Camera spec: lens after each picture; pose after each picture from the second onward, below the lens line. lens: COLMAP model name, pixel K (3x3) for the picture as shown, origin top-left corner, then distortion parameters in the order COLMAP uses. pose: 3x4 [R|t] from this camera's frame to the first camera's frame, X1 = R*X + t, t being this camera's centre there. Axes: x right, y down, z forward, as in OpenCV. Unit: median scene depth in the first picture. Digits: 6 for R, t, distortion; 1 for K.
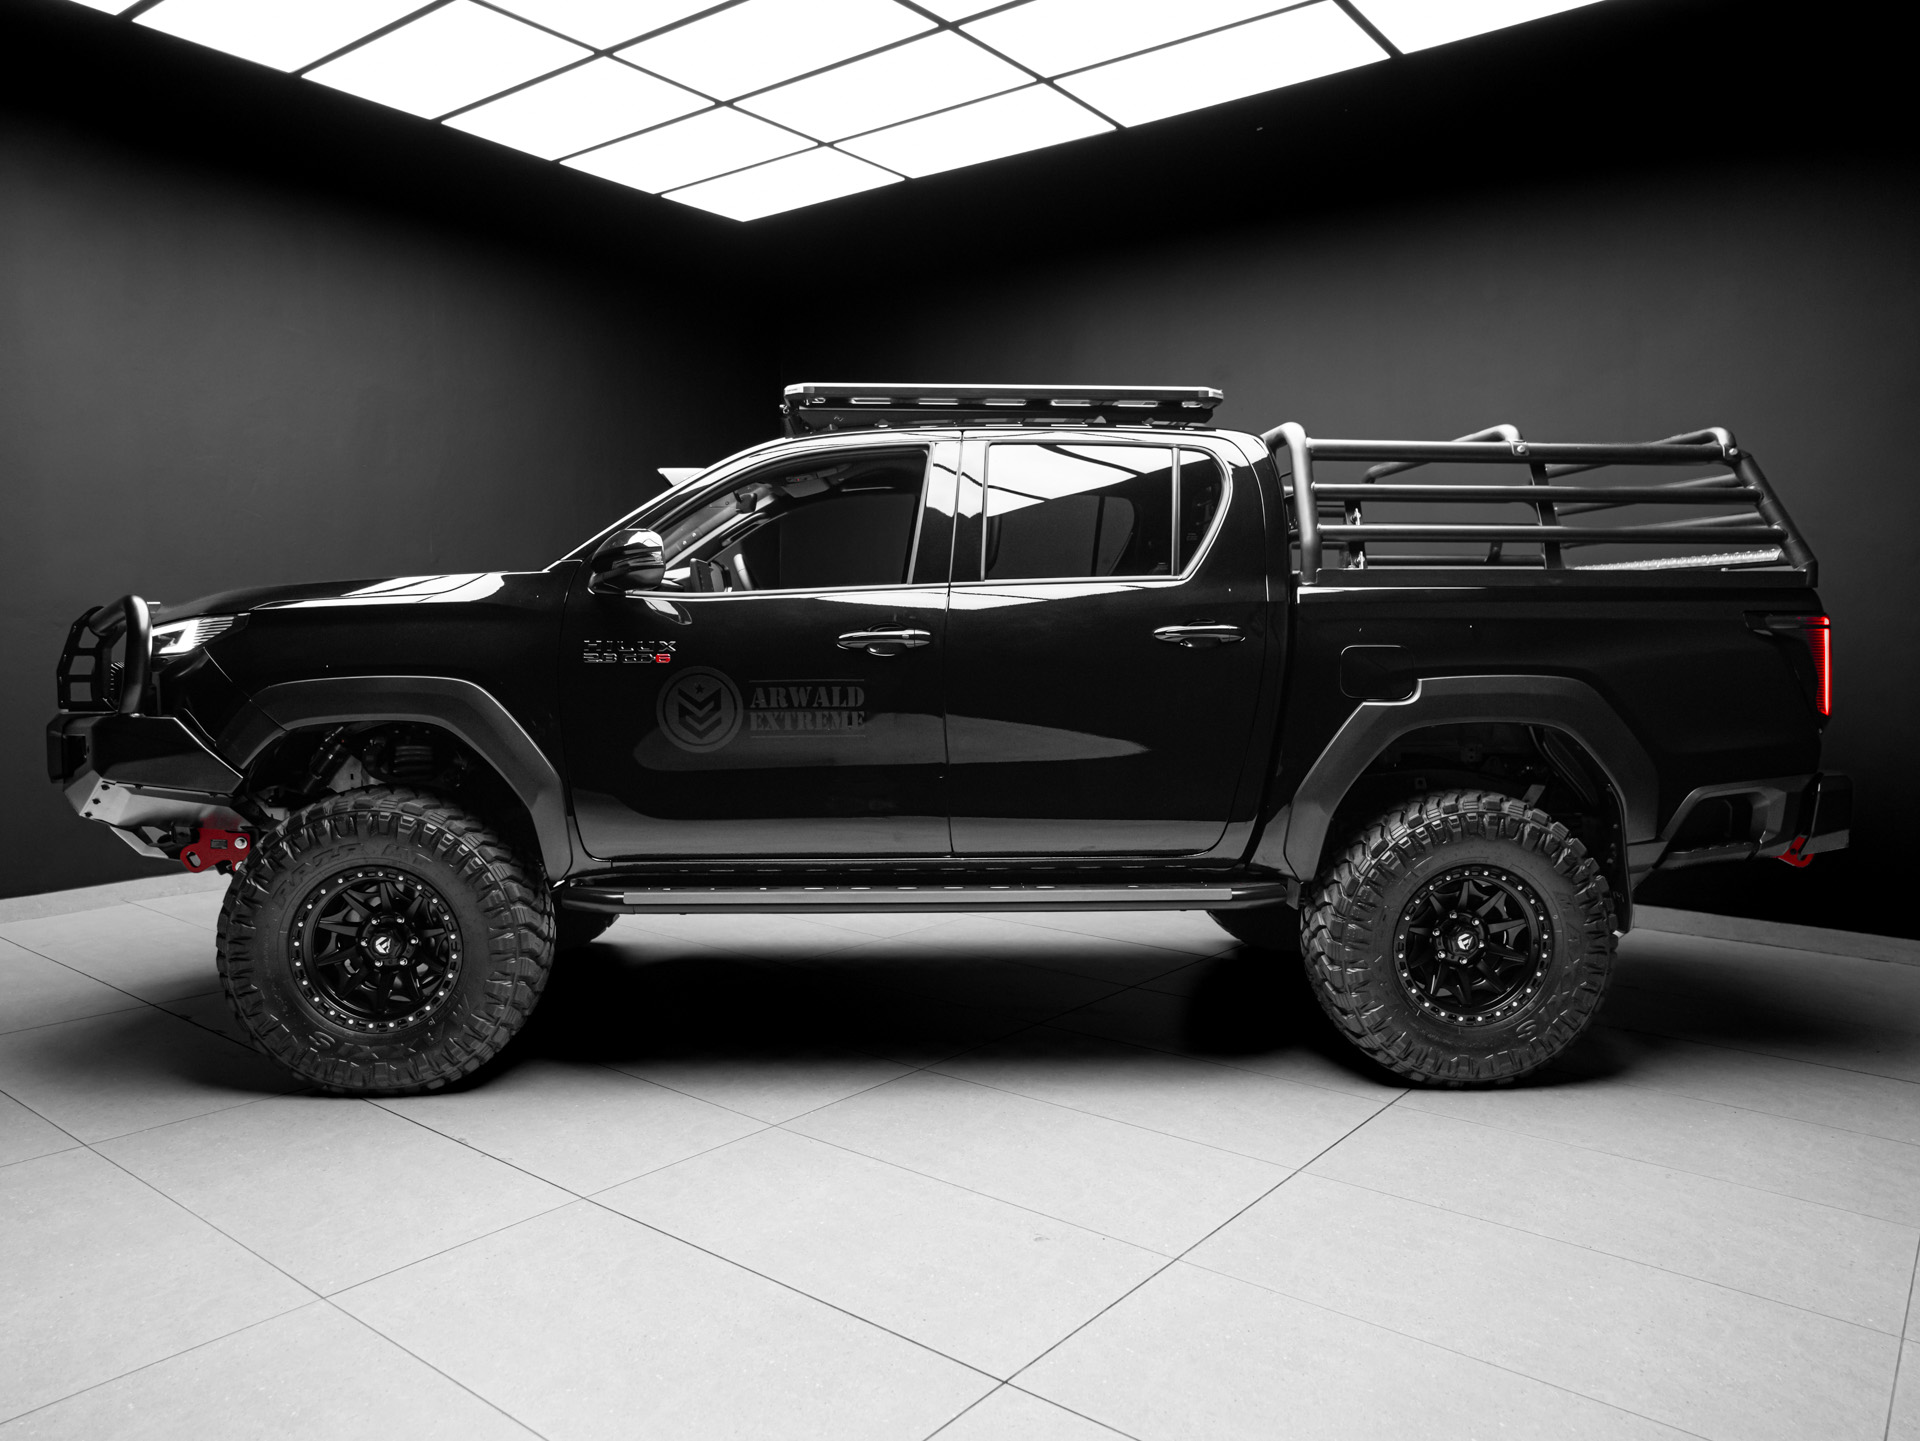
lens RADIAL K [[1264.1, 0, 1017.9], [0, 1264.1, 711.1], [0, 0, 1]] dist [-0.045529, 0.054893]
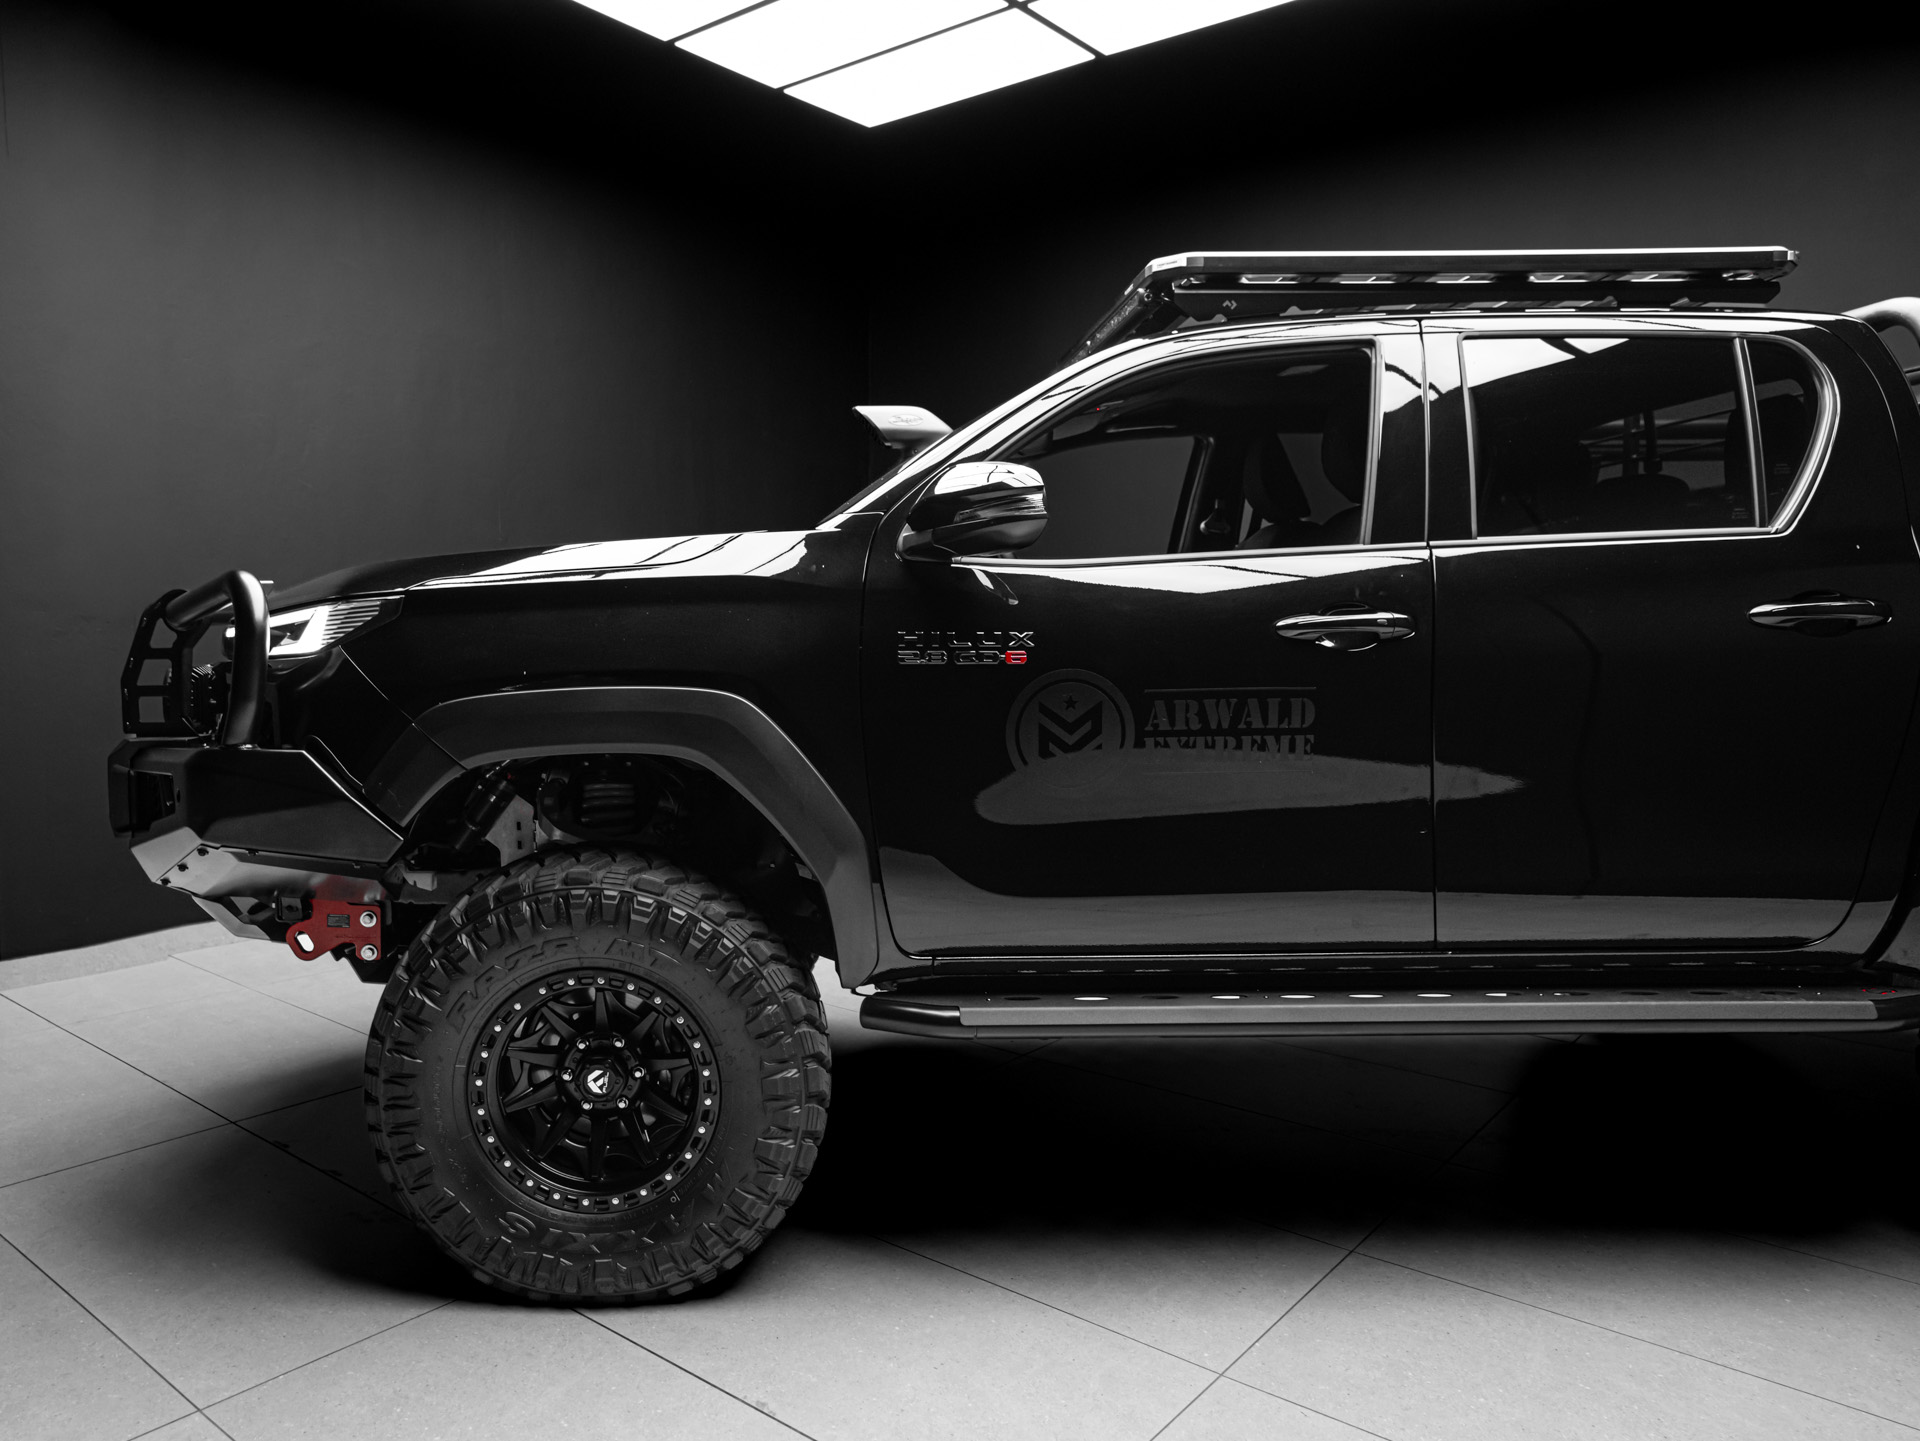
lens RADIAL K [[1331.0, 0, 960.0], [0, 1331.0, 720.5], [0, 0, 1]] dist [-0.040004, 0.063923]
pose [[0.998890, -0.005091, -0.046837, -0.270260], [0.005574, 0.999933, 0.010179, -0.015204], [0.046782, -0.010429, 0.998851, 0.287048]]
